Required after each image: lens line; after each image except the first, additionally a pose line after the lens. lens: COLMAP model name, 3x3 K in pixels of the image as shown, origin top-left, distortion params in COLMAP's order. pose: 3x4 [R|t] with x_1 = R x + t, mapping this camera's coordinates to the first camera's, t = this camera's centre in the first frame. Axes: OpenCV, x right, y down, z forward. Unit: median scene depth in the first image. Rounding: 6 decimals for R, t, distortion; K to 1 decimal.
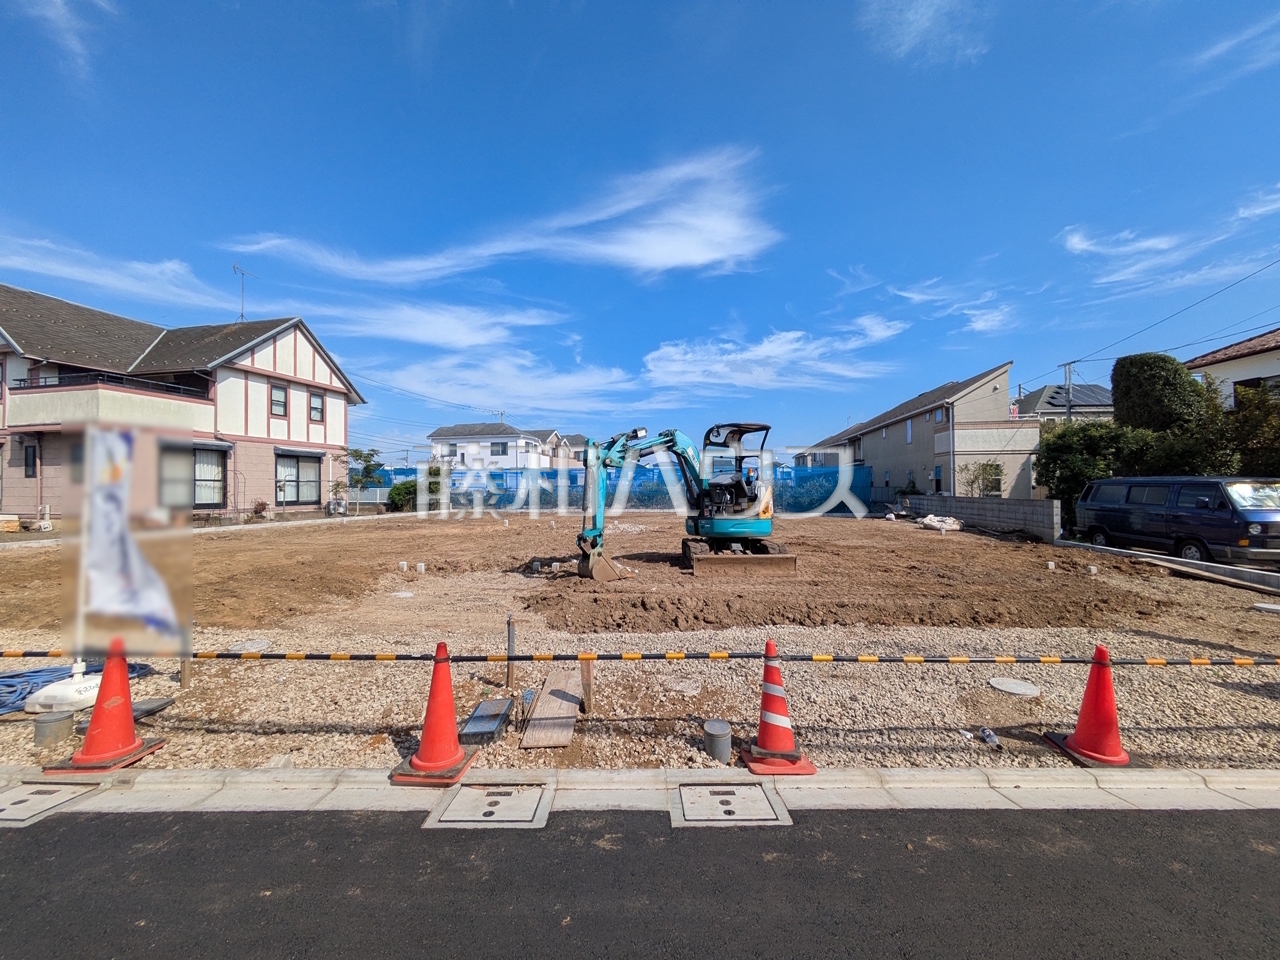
lens RADIAL K [[513.3, 0, 642.3], [0, 513.3, 459.8], [0, 0, 1]] dist [0.000560, 0.000125]
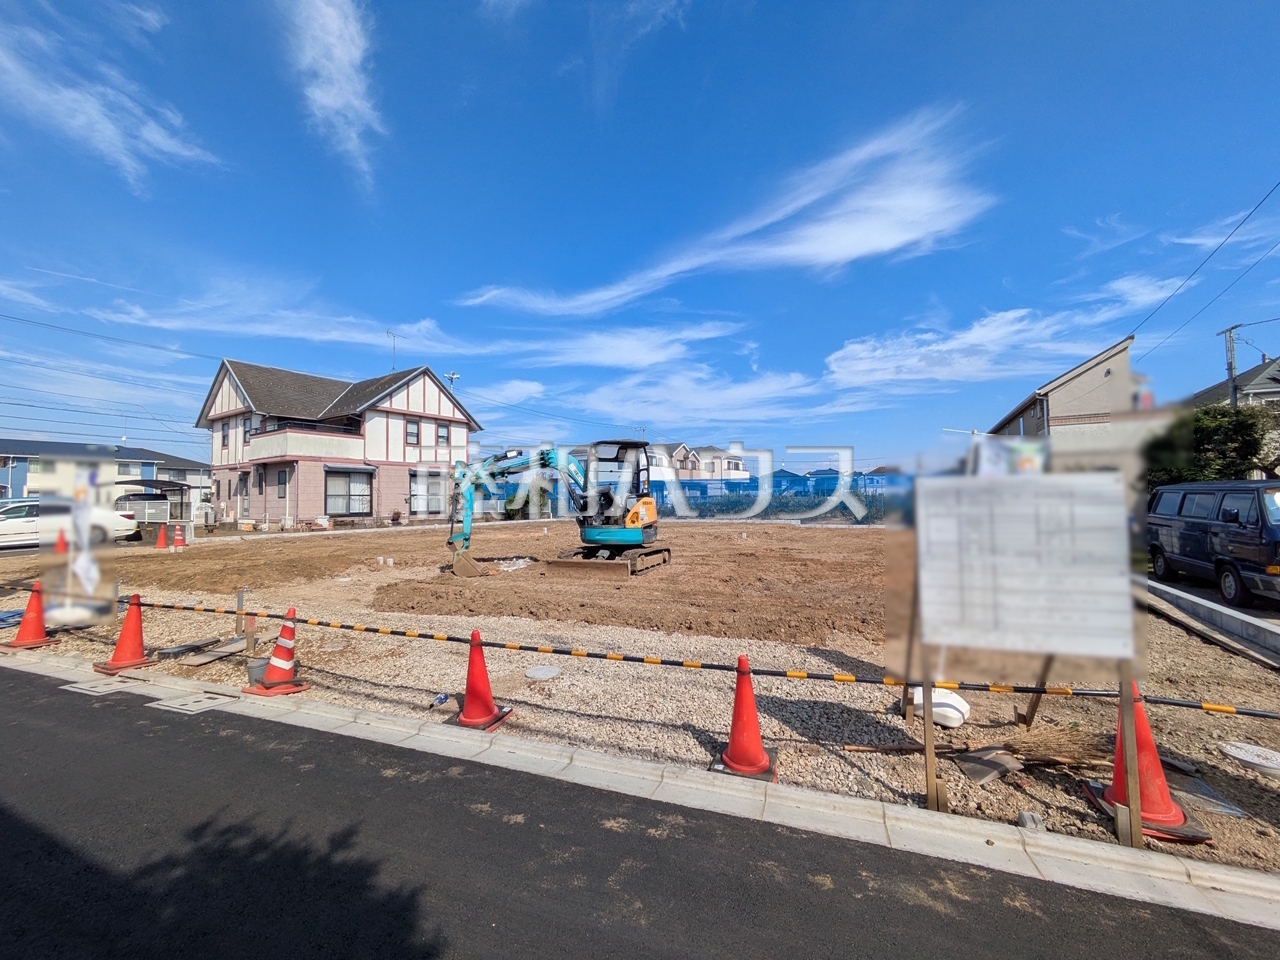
lens RADIAL K [[512.2, 0, 643.9], [0, 512.2, 472.5], [0, 0, 1]] dist [0.000966, -0.000223]
pose [[0.939218, -0.024530, -0.342443, 0.237983], [0.026306, 0.999654, 0.000543, -0.001132], [0.342311, -0.009518, 0.939538, -0.001824]]
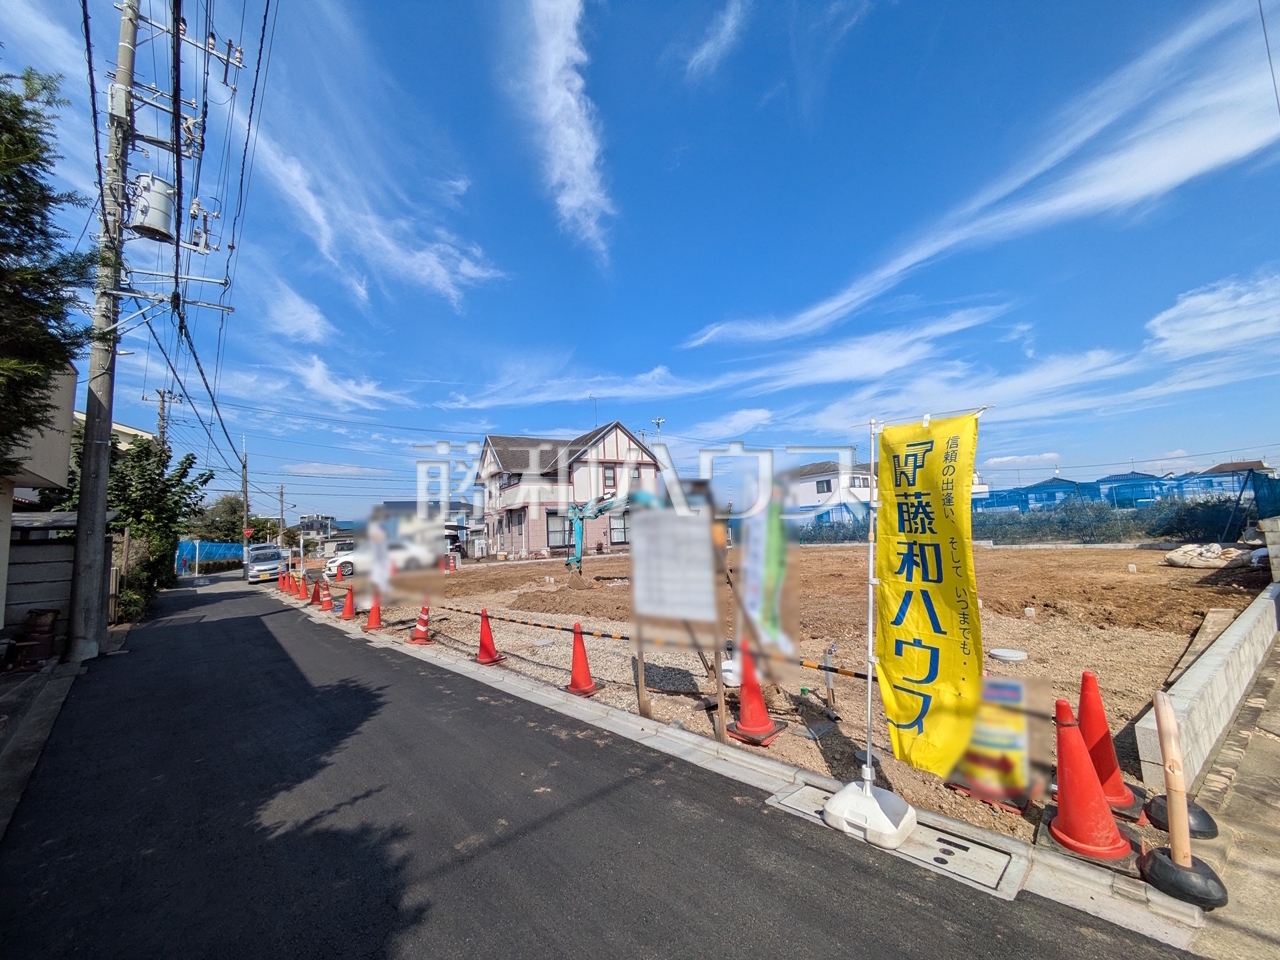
lens RADIAL K [[515.5, 0, 639.4], [0, 515.5, 476.8], [0, 0, 1]] dist [0.001888, -0.000118]
pose [[0.686994, -0.110976, -0.718139, 0.410541], [0.086456, 0.993733, -0.070858, 0.002432], [0.721501, -0.013408, 0.692283, -0.003153]]
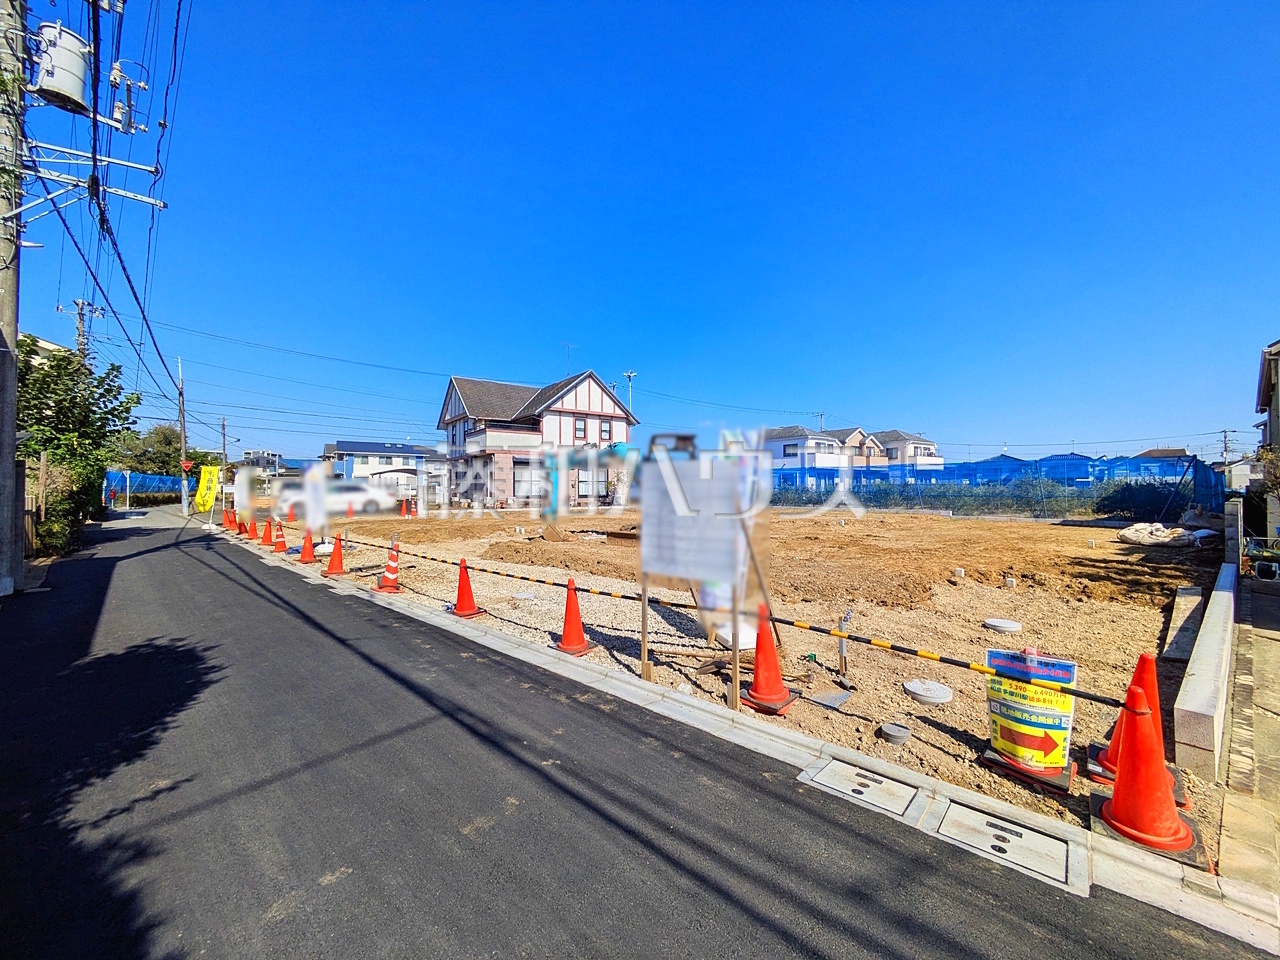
lens RADIAL K [[514.4, 0, 641.9], [0, 514.4, 476.9], [0, 0, 1]] dist [0.008751, -0.003444]
pose [[0.743000, -0.011579, -0.669191, 0.384706], [0.034003, 0.999212, 0.020465, 0.002961], [0.668427, -0.037960, 0.742808, -0.002794]]
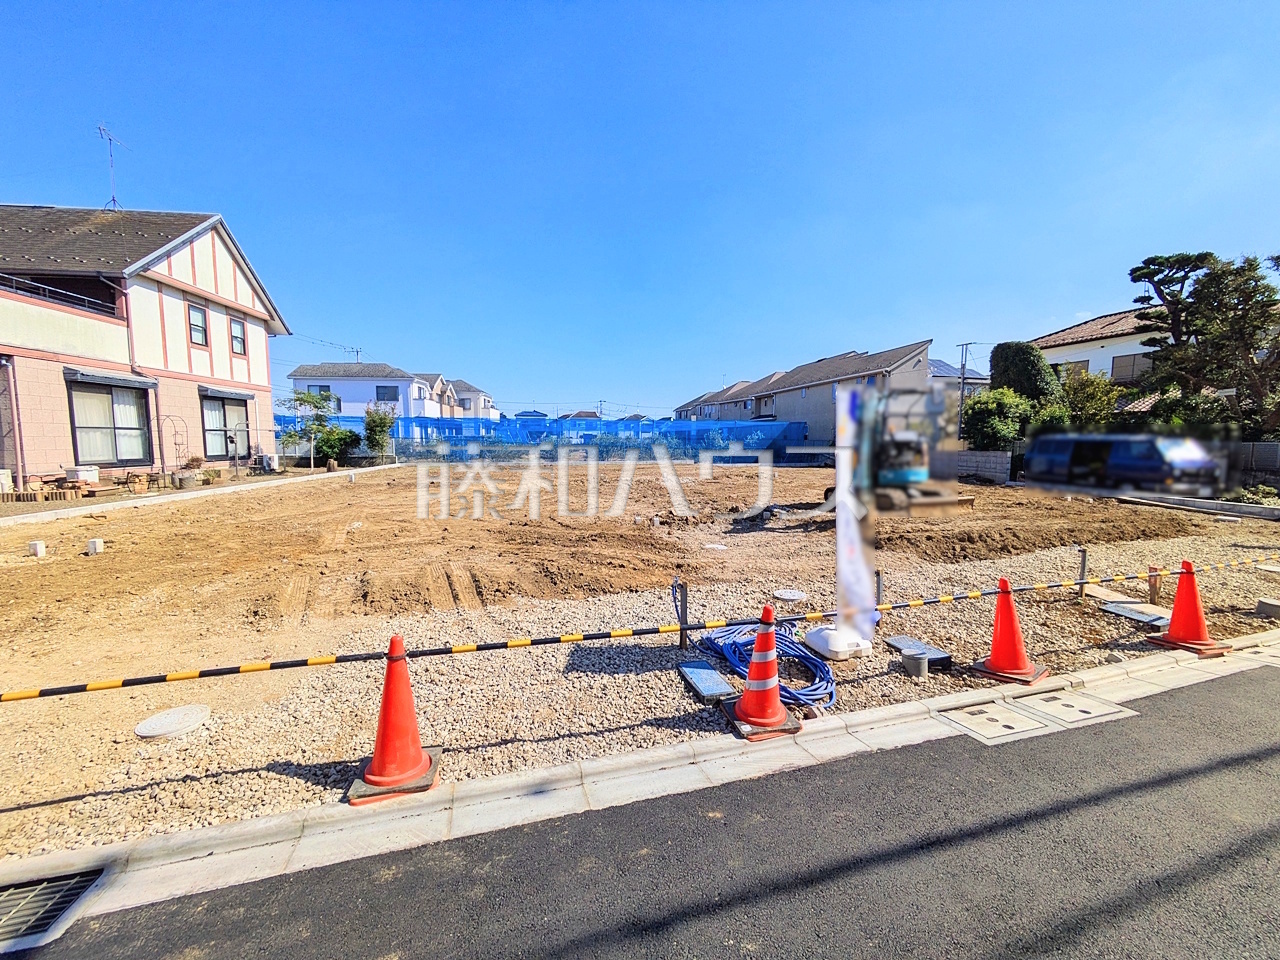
lens RADIAL K [[513.4, 0, 639.2], [0, 513.4, 439.2], [0, 0, 1]] dist [0.001803, 0.000189]
pose [[0.943581, 0.004730, 0.331107, -0.303018], [-0.023430, 0.998346, 0.052508, -0.000894], [-0.330311, -0.057304, 0.942131, 0.045642]]
